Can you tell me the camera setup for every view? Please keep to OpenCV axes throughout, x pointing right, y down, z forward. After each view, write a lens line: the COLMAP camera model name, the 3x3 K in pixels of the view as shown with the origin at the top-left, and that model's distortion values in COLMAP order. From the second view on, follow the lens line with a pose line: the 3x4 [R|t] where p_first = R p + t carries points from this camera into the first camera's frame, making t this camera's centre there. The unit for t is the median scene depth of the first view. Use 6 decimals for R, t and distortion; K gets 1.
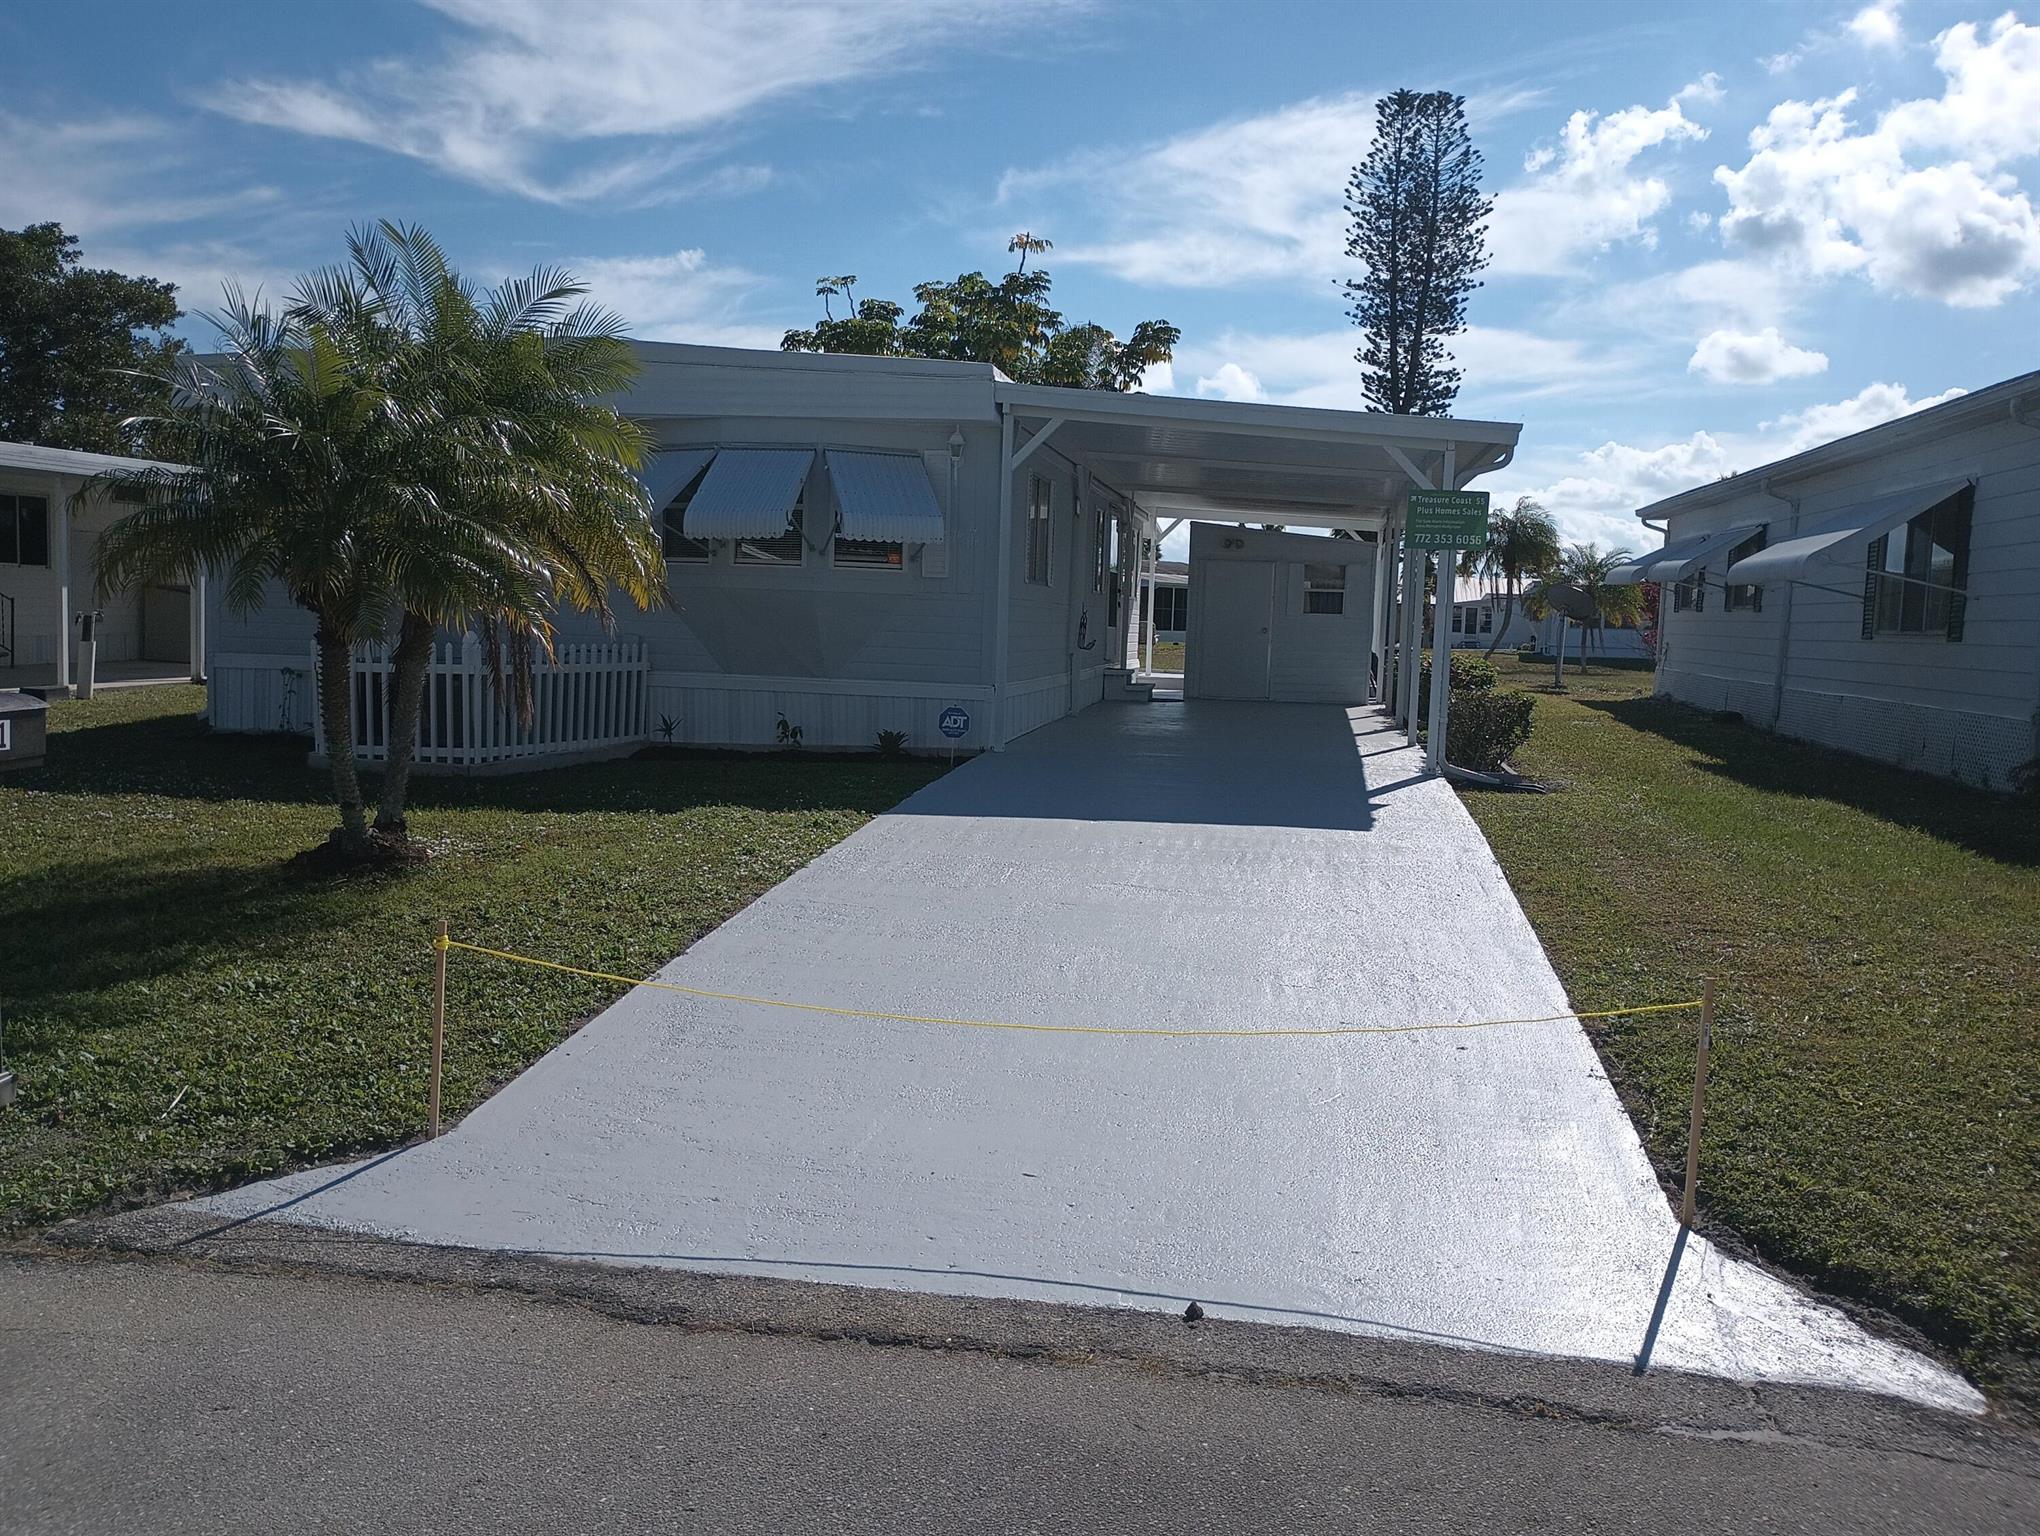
lens RADIAL K [[1666.2, 0, 1020.0], [0, 1666.2, 768.0], [0, 0, 1]] dist [0.073199, -0.098020]
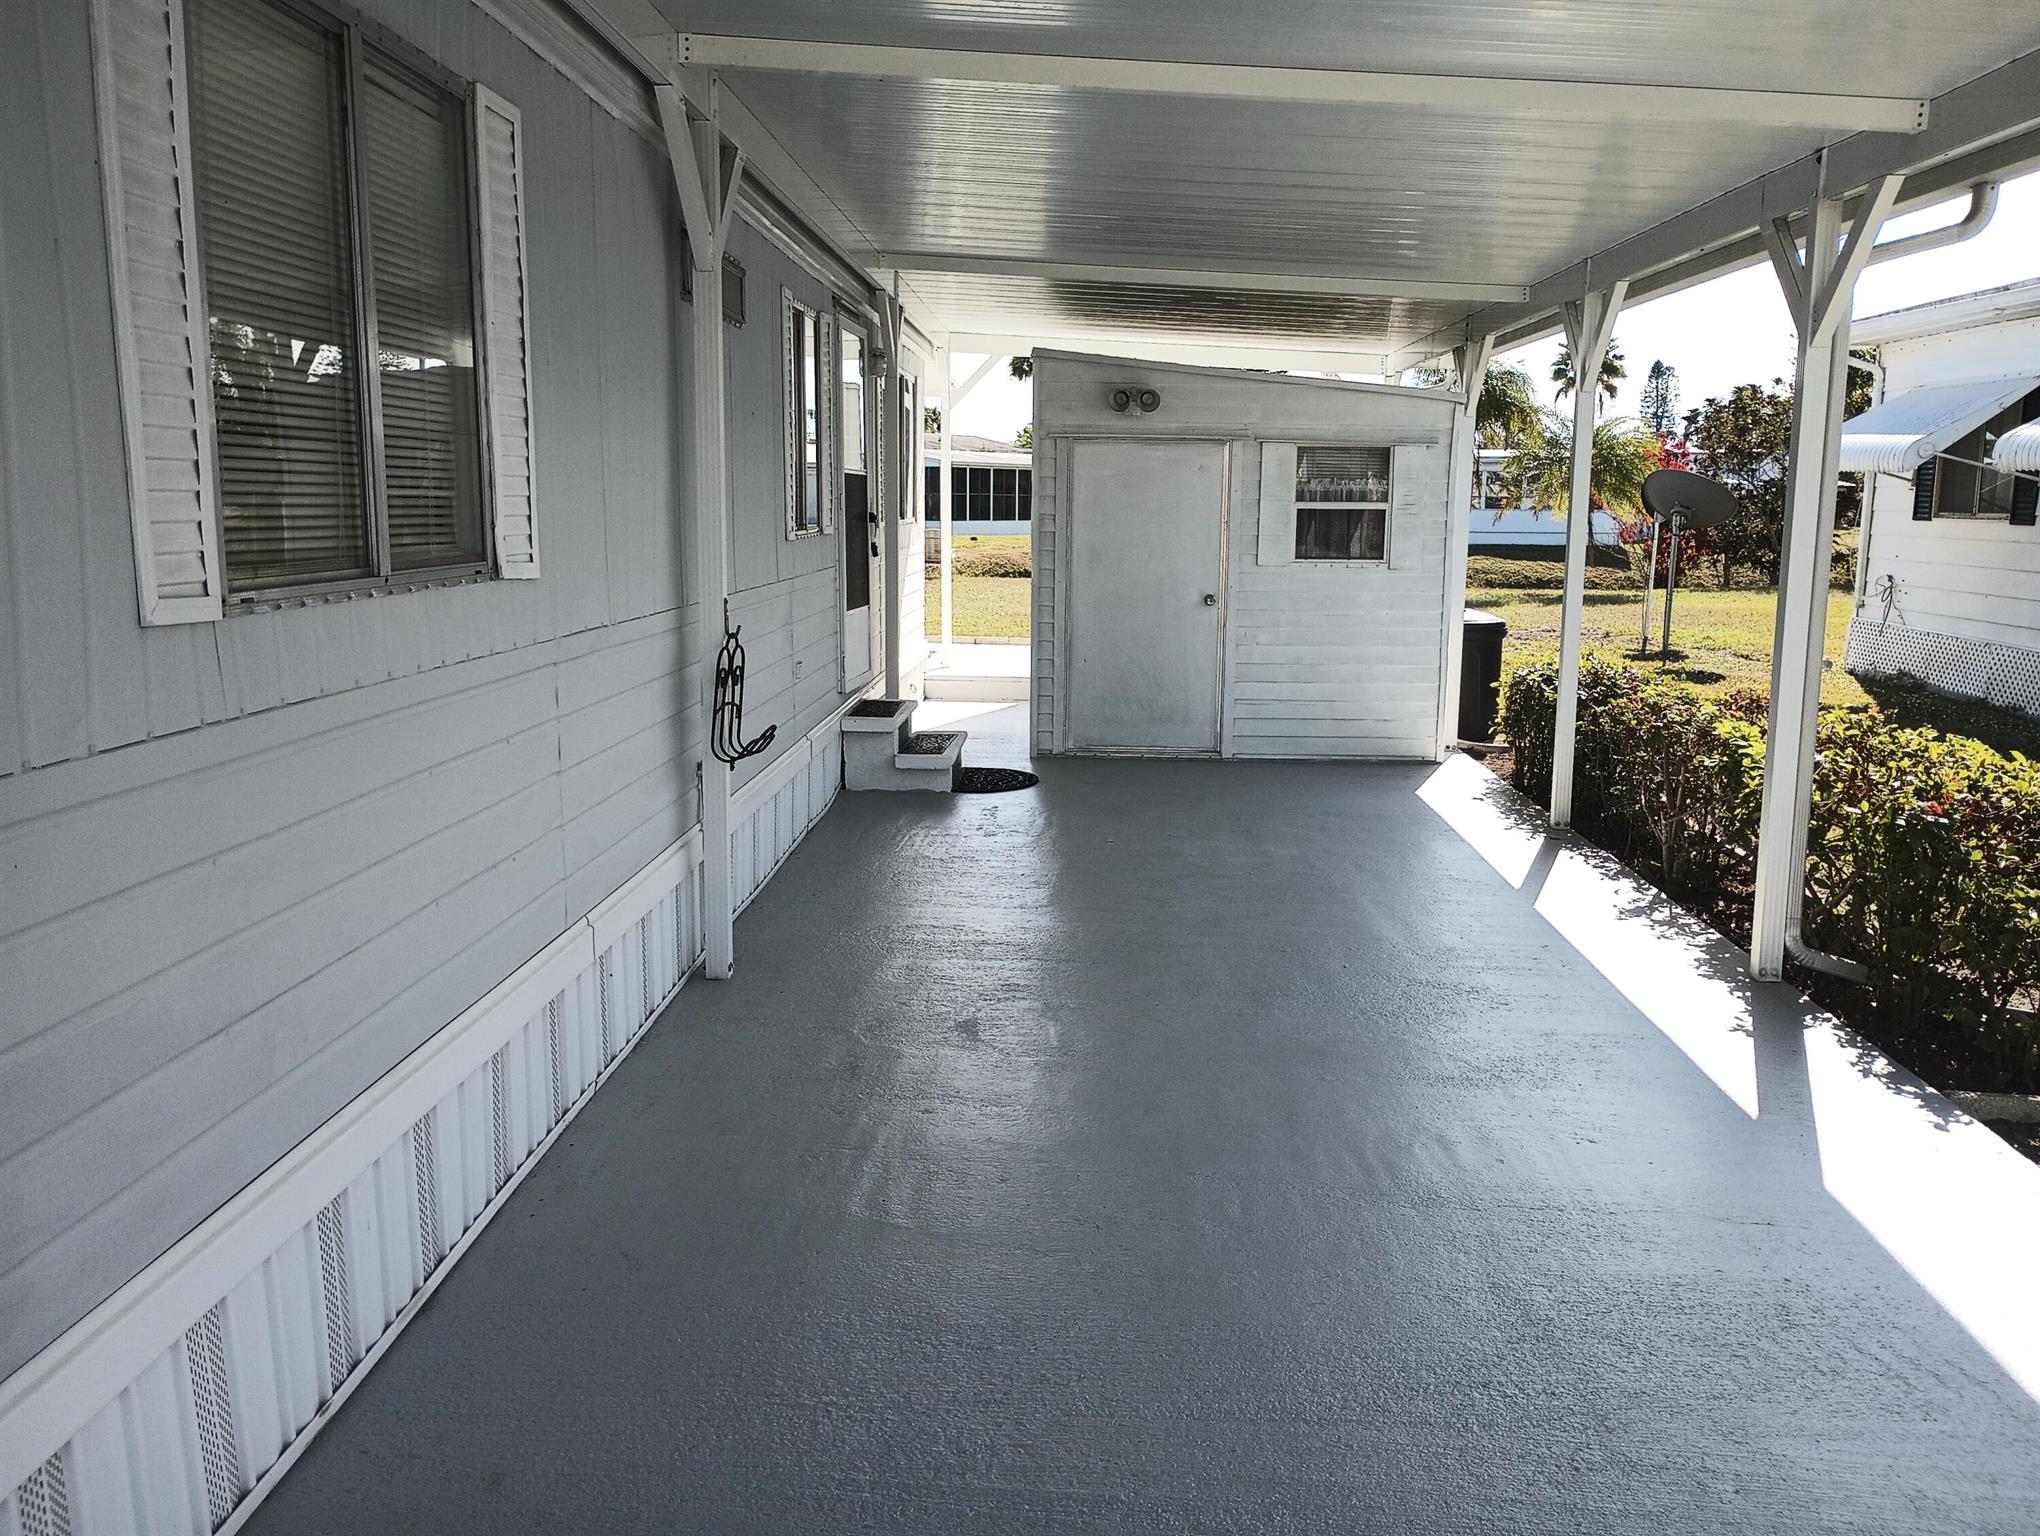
lens RADIAL K [[1666.2, 0, 1020.0], [0, 1666.2, 768.0], [0, 0, 1]] dist [0.073199, -0.098020]
pose [[0.991742, -0.049175, 0.118449, 0.022533], [0.040770, 0.996545, 0.072363, -0.037411], [-0.121599, -0.066936, 0.990320, 0.295397]]
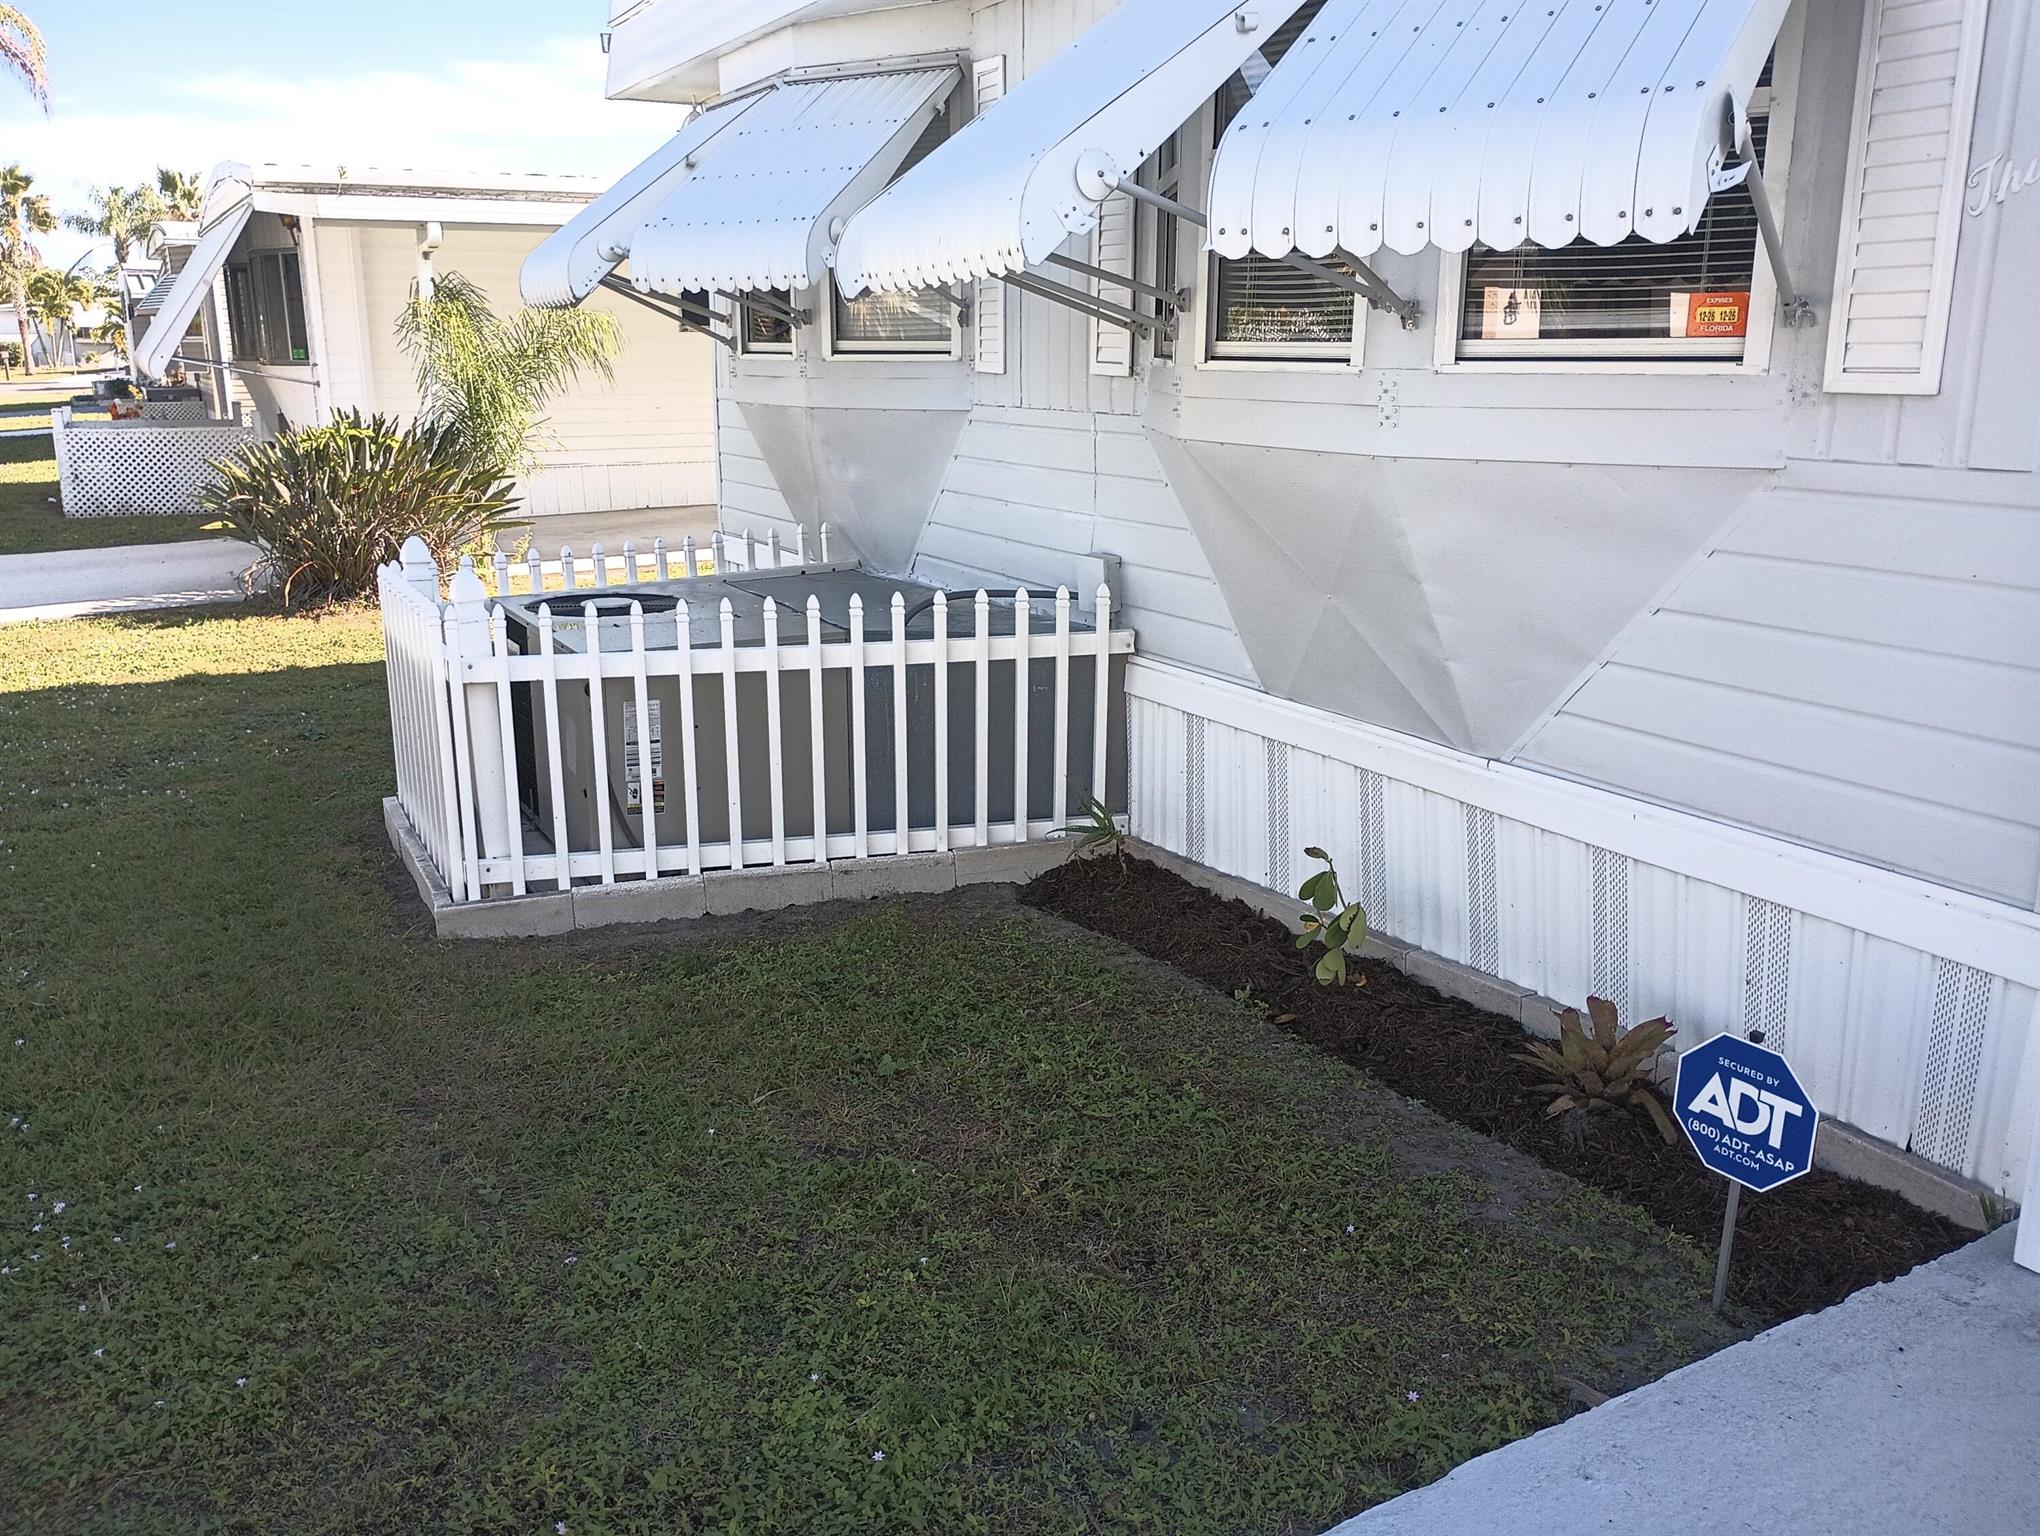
lens RADIAL K [[1666.2, 0, 1020.0], [0, 1666.2, 768.0], [0, 0, 1]] dist [0.073199, -0.098020]
pose [[0.618416, 0.158199, -0.769763, 0.018638], [-0.047417, 0.985255, 0.164392, -0.030909], [0.784419, -0.065163, 0.616798, 0.246543]]
